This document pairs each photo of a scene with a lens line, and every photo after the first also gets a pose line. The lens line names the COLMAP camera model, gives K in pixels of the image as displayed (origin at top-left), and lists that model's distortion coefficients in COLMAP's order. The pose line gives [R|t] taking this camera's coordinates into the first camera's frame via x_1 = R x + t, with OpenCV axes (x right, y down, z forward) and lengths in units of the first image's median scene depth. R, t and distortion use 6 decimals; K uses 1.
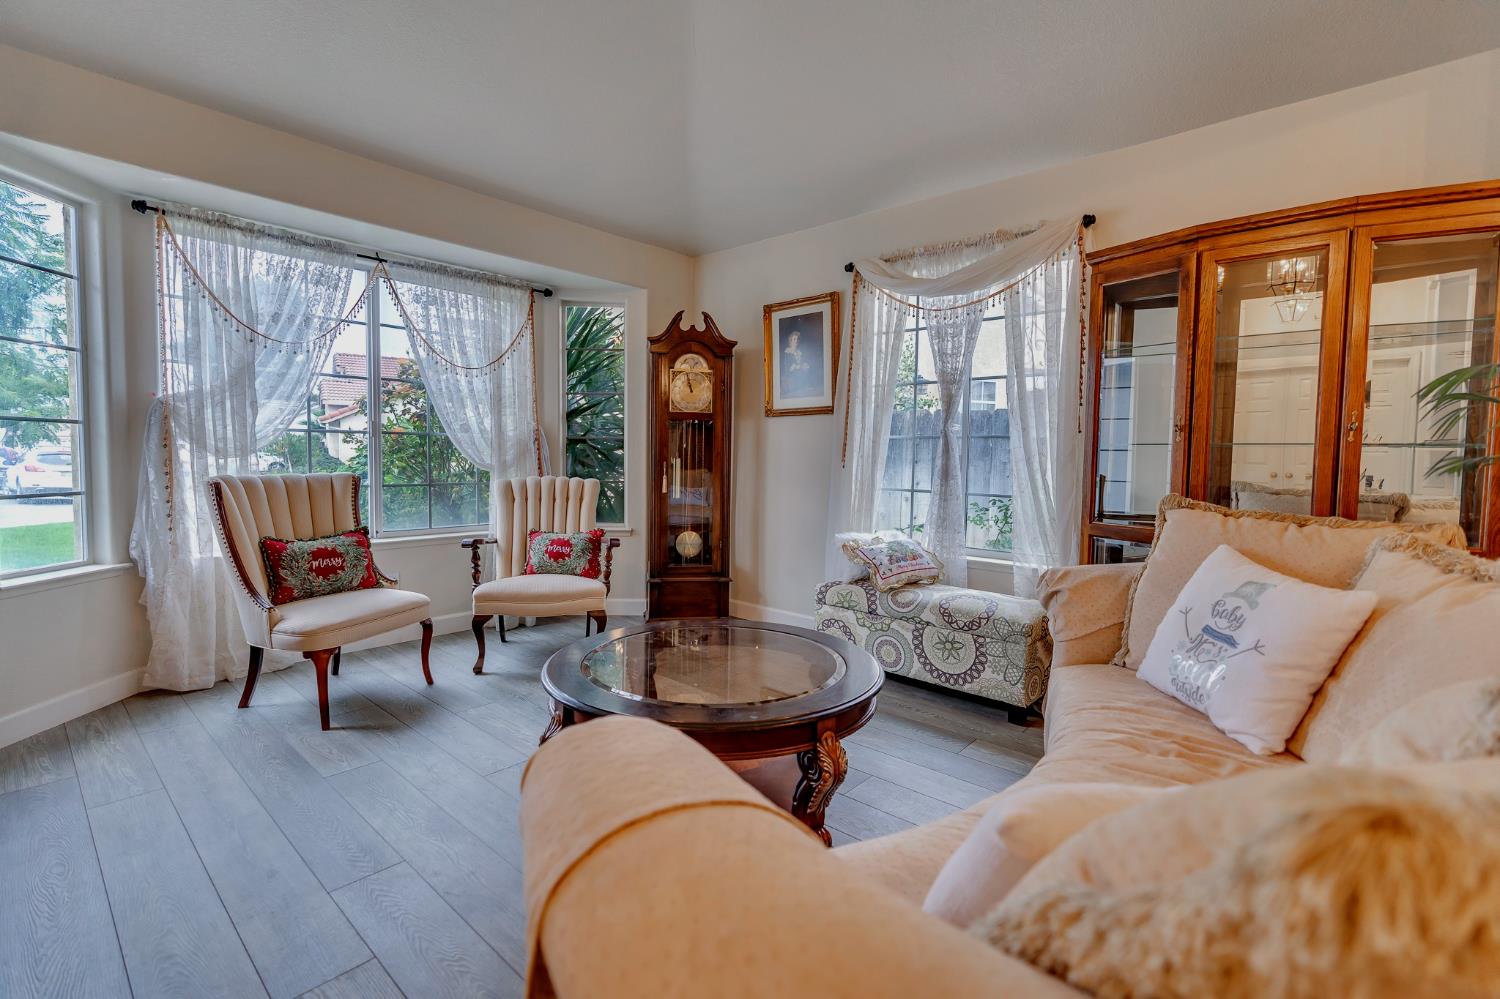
lens RADIAL K [[674.8, 0, 746.8], [0, 674.8, 487.1], [0, 0, 1]] dist [-0.011208, 0.005507]
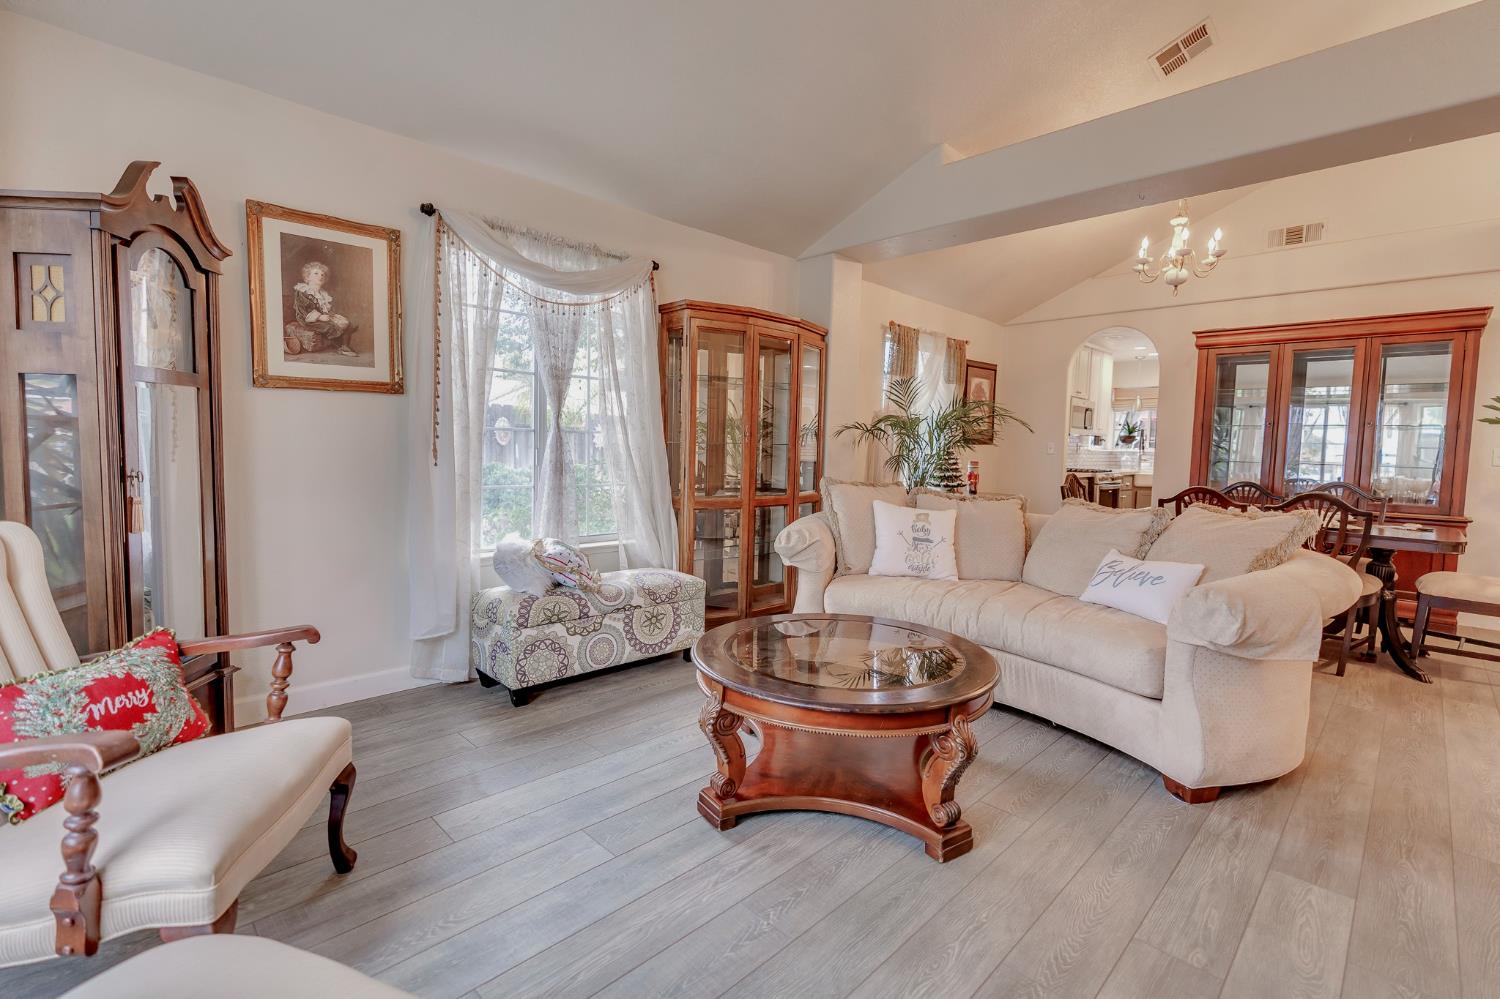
lens RADIAL K [[674.8, 0, 746.8], [0, 674.8, 487.1], [0, 0, 1]] dist [-0.011208, 0.005507]
pose [[0.066647, -0.075786, 0.994894, -0.760225], [0.027145, 0.996880, 0.074119, -0.064529], [-0.997407, 0.022067, 0.068496, 0.716809]]
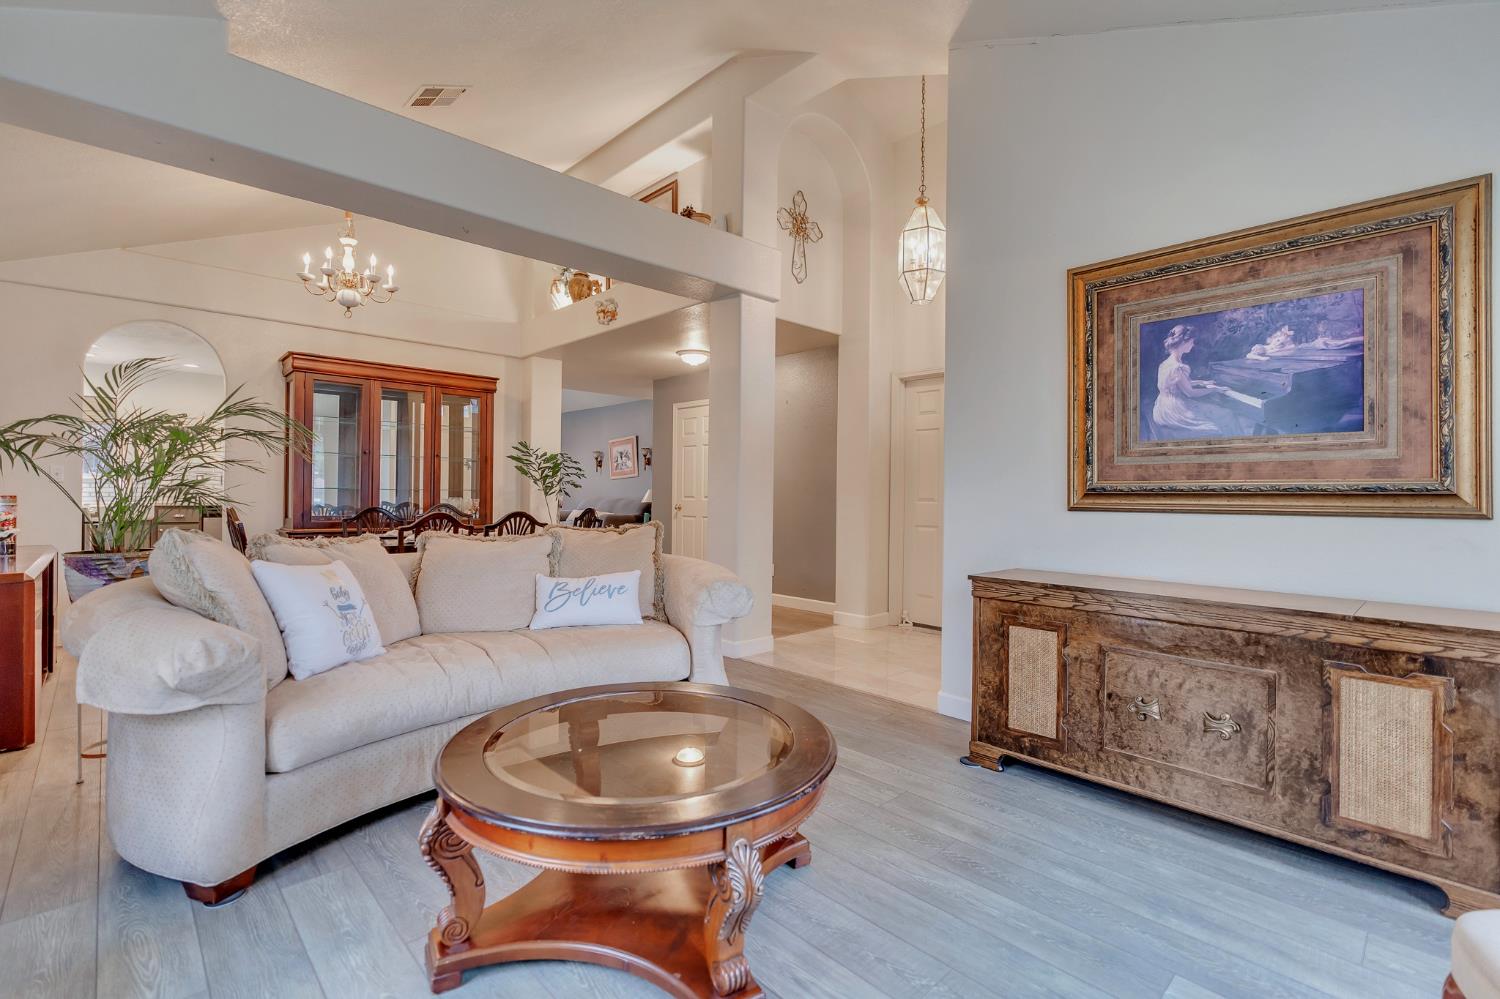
lens RADIAL K [[674.8, 0, 746.8], [0, 674.8, 487.1], [0, 0, 1]] dist [-0.011208, 0.005507]
pose [[-0.995181, -0.025345, 0.094720, -0.172559], [-0.021234, 0.998799, 0.044159, -0.070380], [-0.095726, 0.041935, -0.994524, 1.227035]]
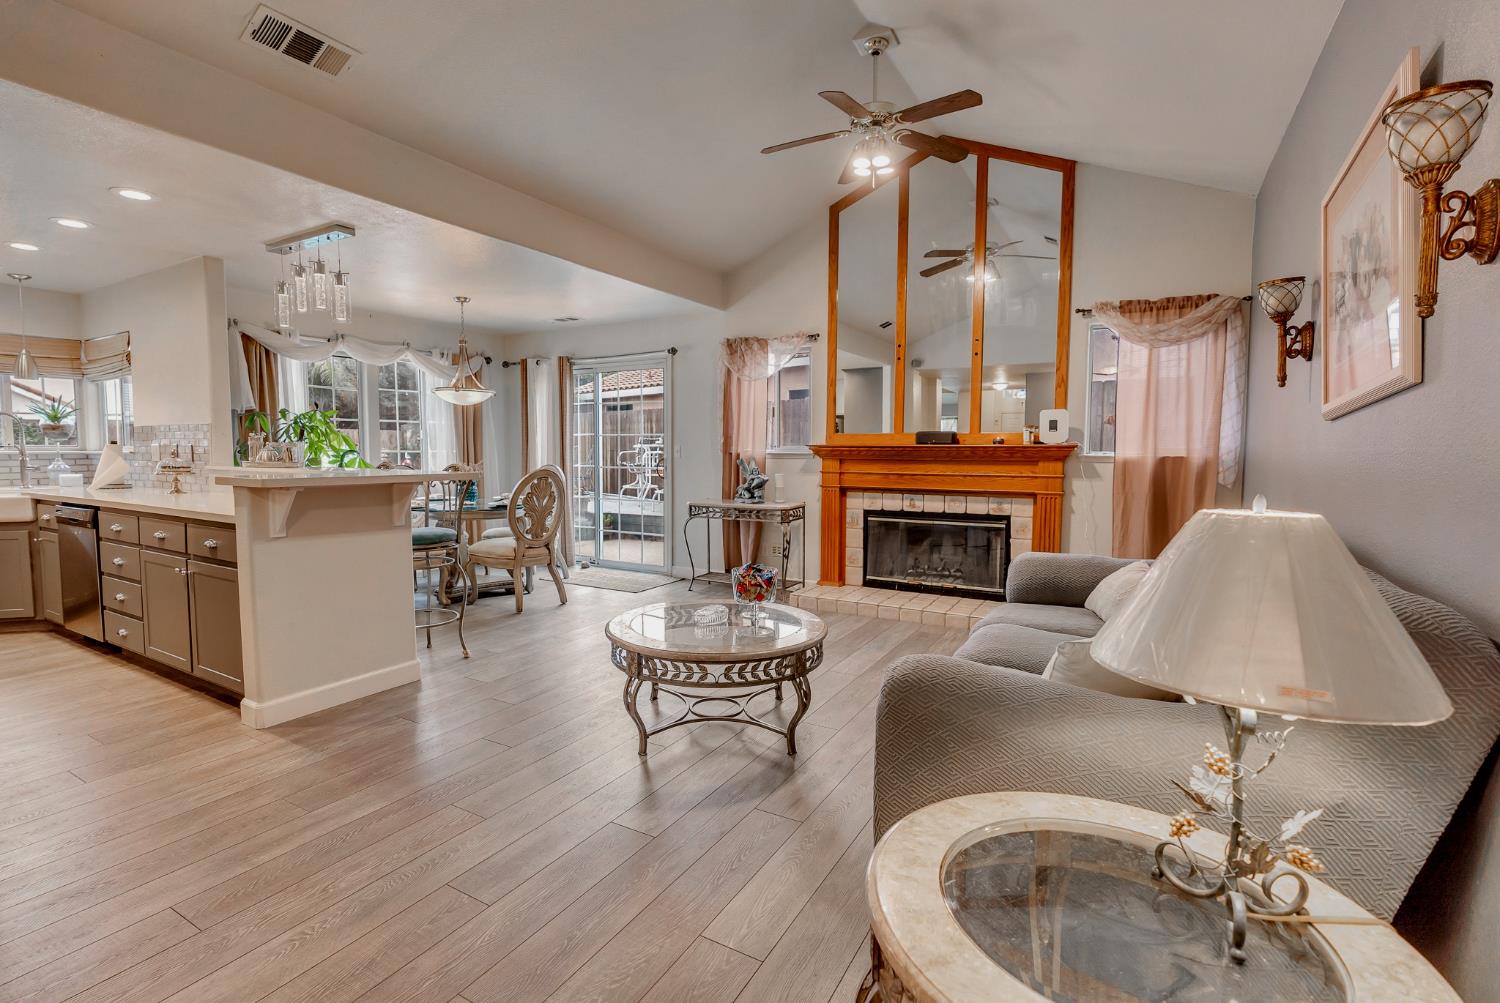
lens RADIAL K [[703.2, 0, 724.2], [0, 703.2, 496.5], [0, 0, 1]] dist [-0.004105, 0.000191]
pose [[-0.170383, -0.080695, 0.982068, 0.432918], [0.045987, 0.994904, 0.089728, 0.070996], [-0.984304, 0.060451, -0.165804, -2.131223]]
